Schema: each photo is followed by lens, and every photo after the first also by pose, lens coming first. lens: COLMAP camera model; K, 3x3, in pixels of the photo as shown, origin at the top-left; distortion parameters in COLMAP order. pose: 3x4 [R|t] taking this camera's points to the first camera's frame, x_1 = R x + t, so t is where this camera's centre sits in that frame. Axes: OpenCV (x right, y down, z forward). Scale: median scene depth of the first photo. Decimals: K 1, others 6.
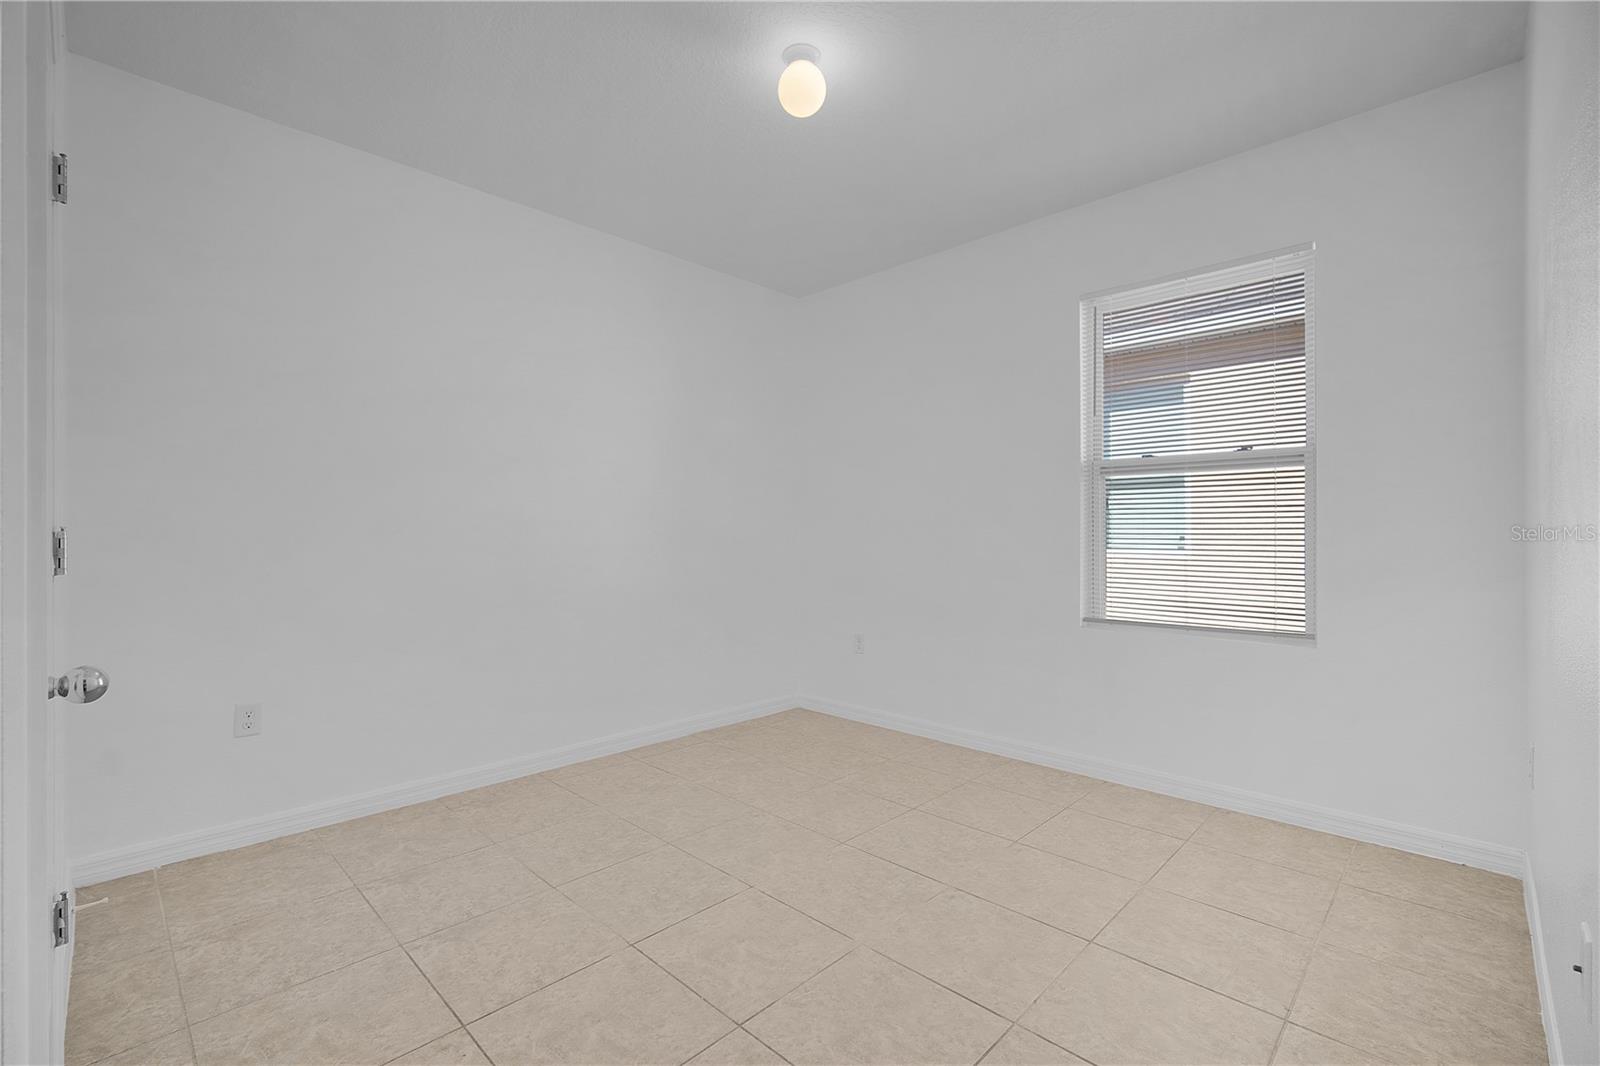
lens RADIAL K [[694.7, 0, 784.6], [0, 694.7, 533.4], [0, 0, 1]] dist [-0.000149, -0.000016]
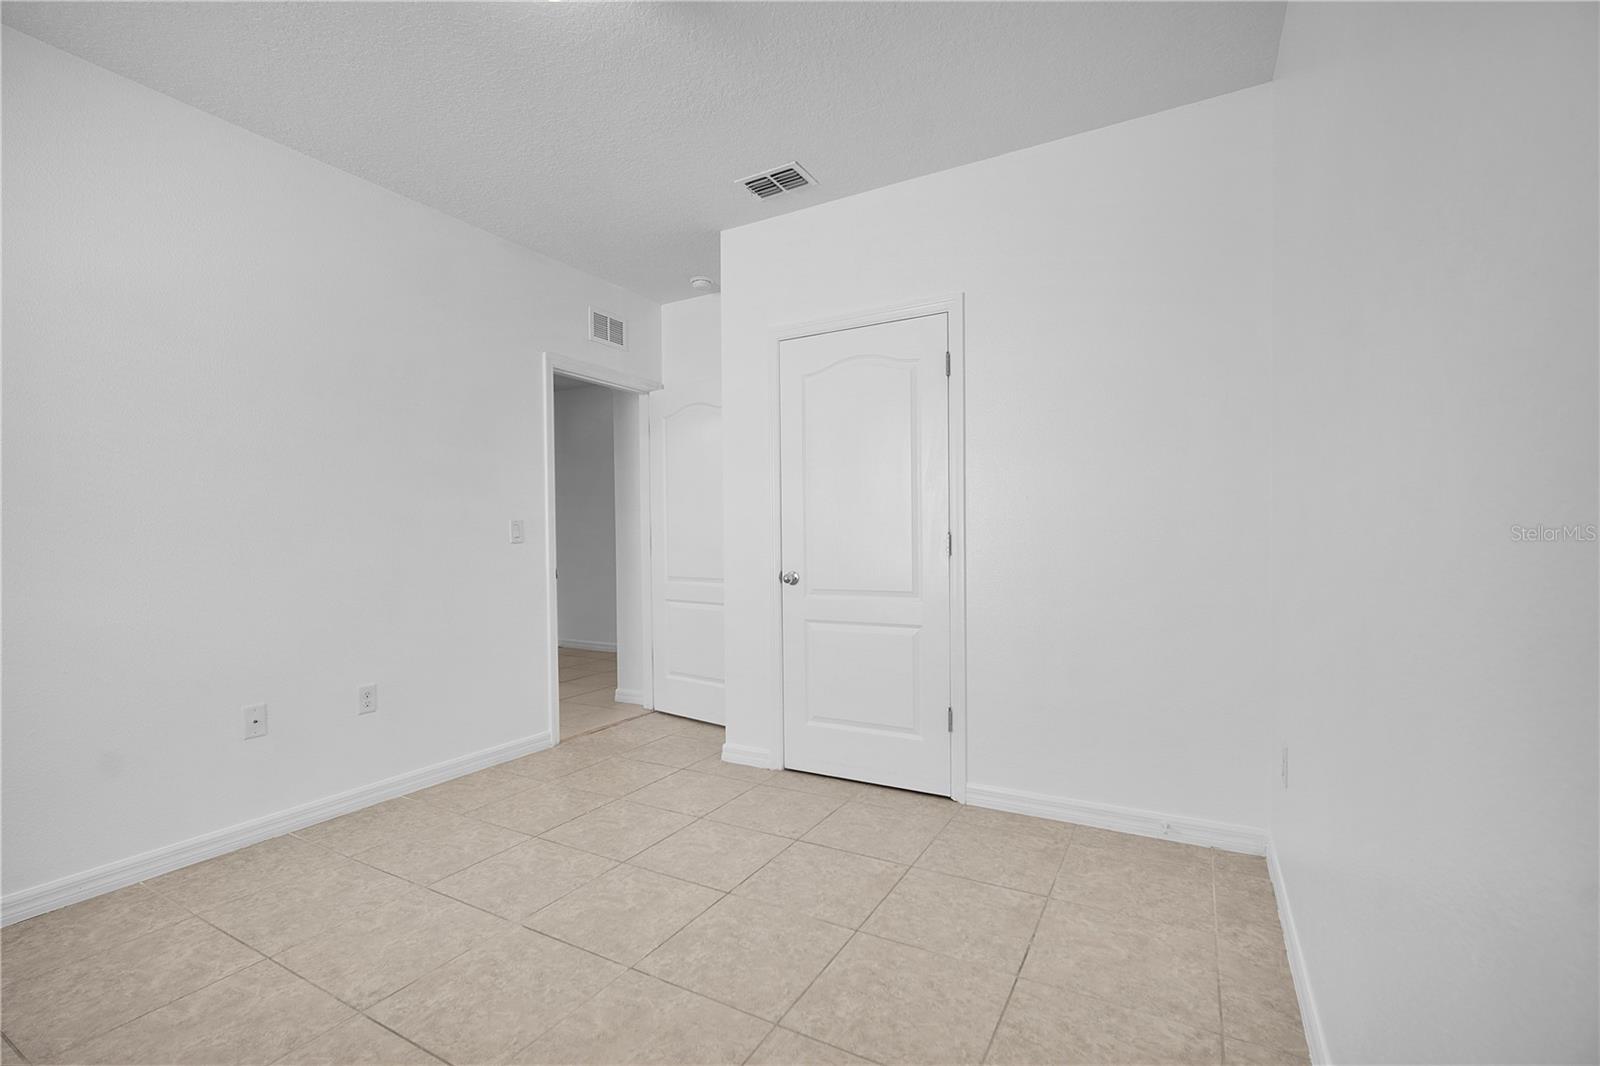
lens RADIAL K [[694.7, 0, 784.6], [0, 694.7, 533.4], [0, 0, 1]] dist [-0.000149, -0.000016]
pose [[-0.966540, 0.010760, -0.256288, -0.020135], [0.012634, 0.999904, -0.005669, 0.001463], [0.256203, -0.008717, -0.966584, 2.048179]]
